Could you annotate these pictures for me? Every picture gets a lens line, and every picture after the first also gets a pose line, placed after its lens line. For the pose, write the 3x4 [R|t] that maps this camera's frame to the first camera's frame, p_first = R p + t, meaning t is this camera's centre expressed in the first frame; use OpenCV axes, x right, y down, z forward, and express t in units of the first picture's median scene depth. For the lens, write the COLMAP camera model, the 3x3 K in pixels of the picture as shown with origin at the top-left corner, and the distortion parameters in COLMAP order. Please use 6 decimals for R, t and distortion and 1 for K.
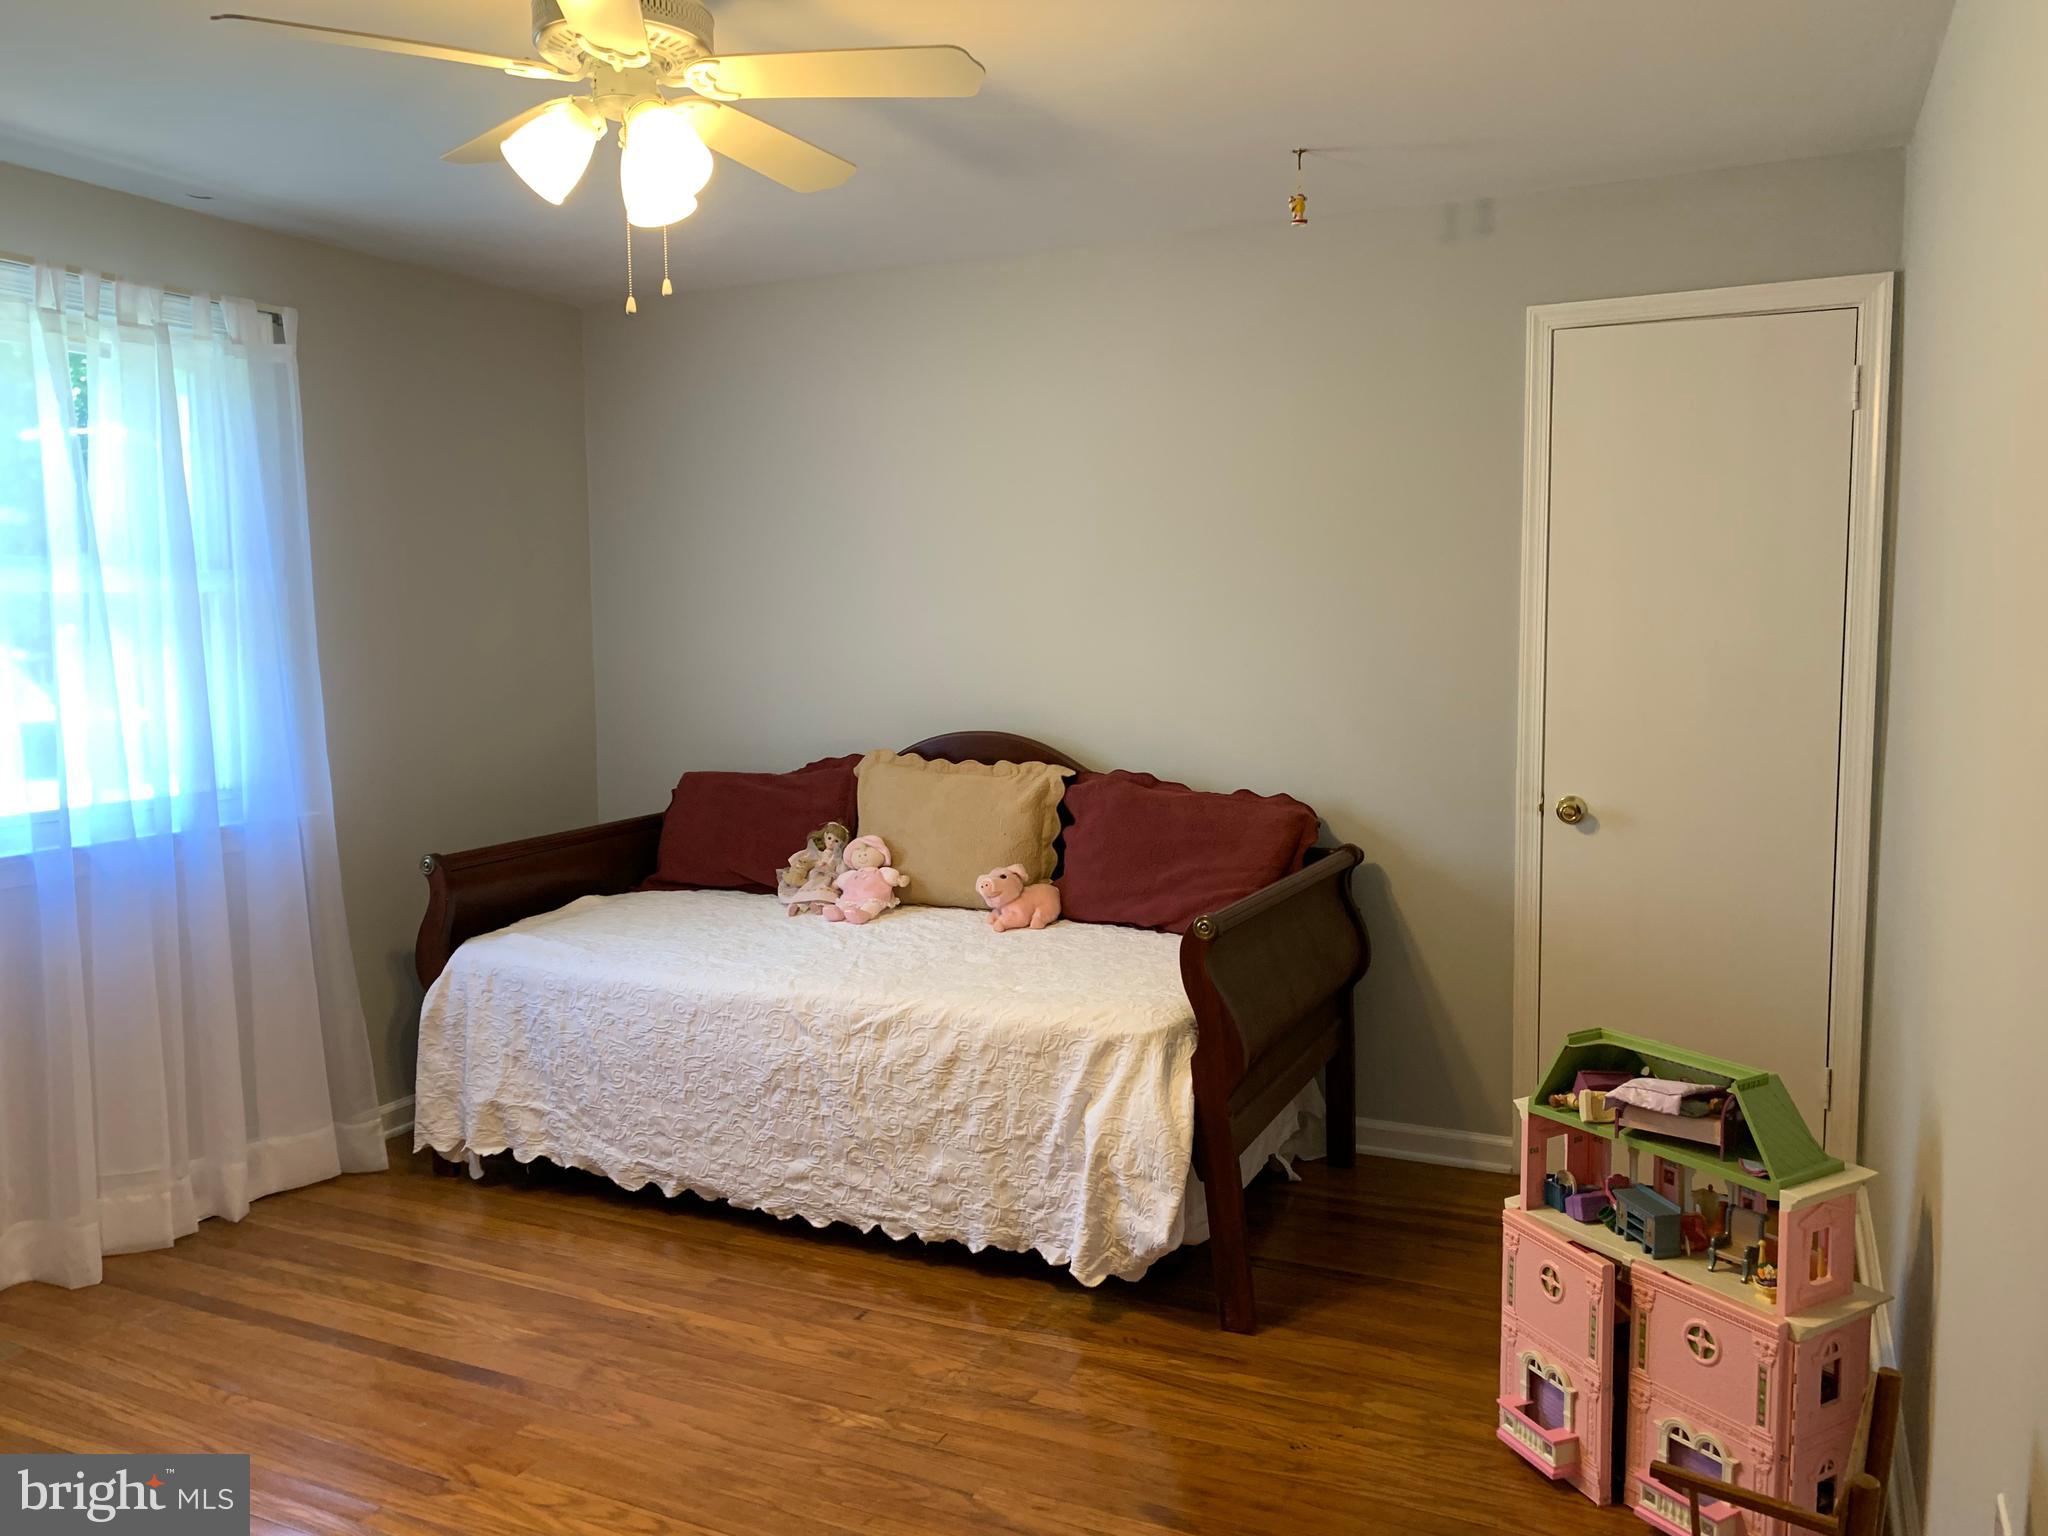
lens RADIAL K [[1562.3, 0, 1011.9], [0, 1562.3, 763.0], [0, 0, 1]] dist [0.008033, 0.008285]
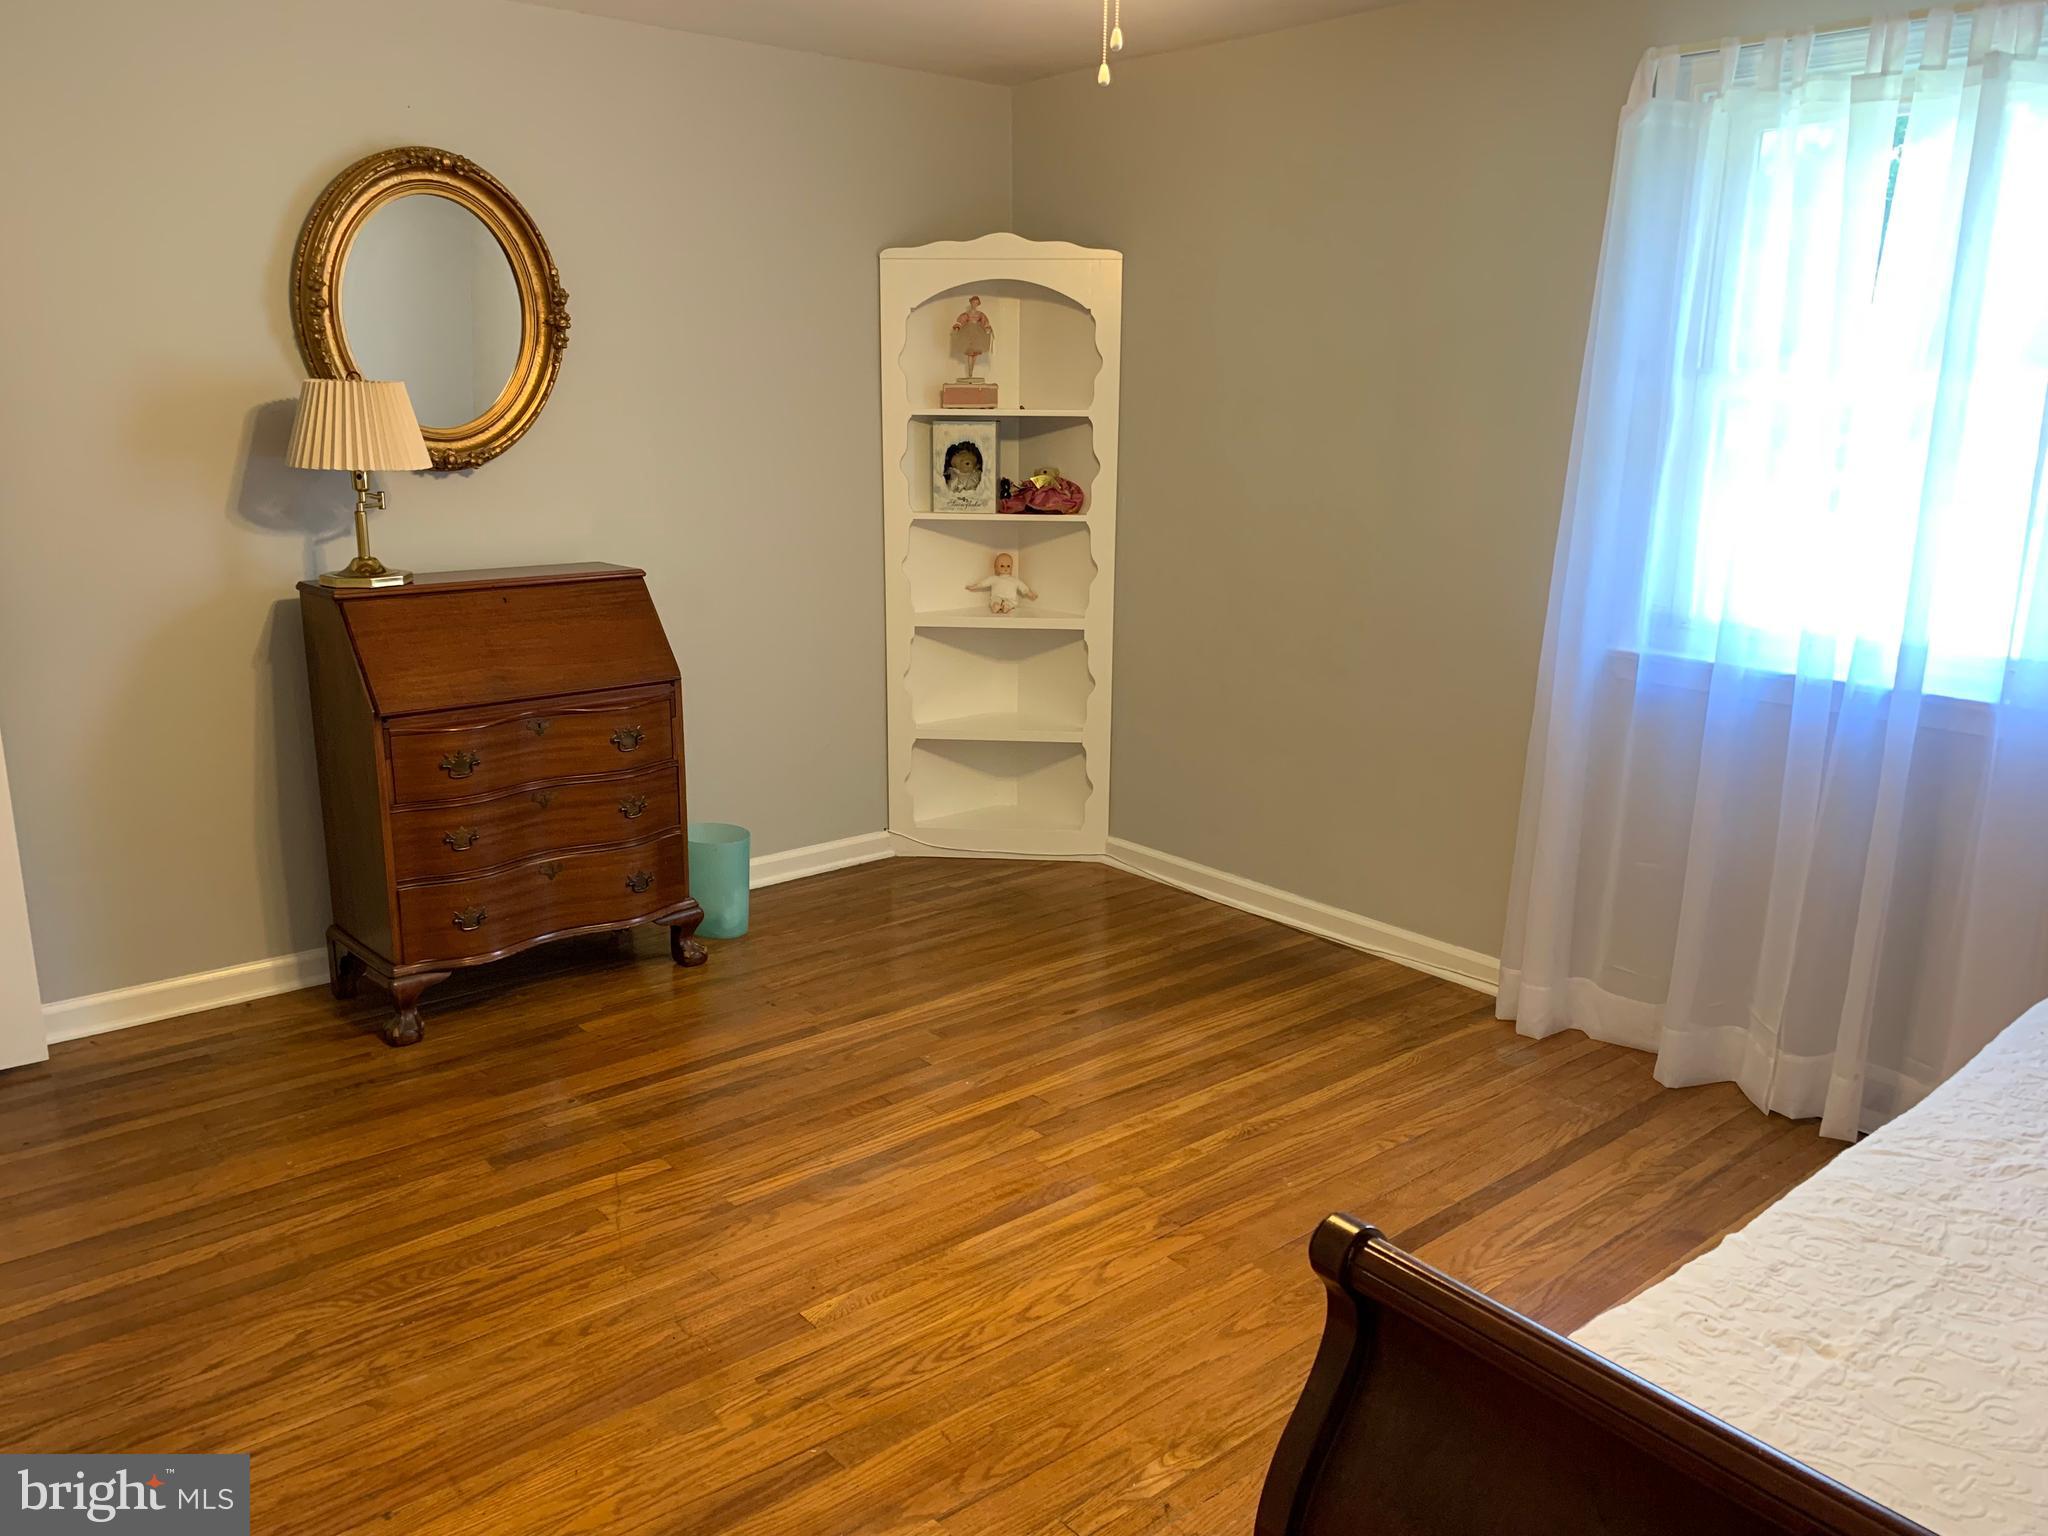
lens RADIAL K [[1562.3, 0, 1011.9], [0, 1562.3, 763.0], [0, 0, 1]] dist [0.008033, 0.008285]
pose [[-0.418046, 0.214784, -0.882669, 0.493624], [-0.091974, 0.956647, 0.276346, -0.124890], [0.903758, 0.196708, -0.380168, 1.033028]]
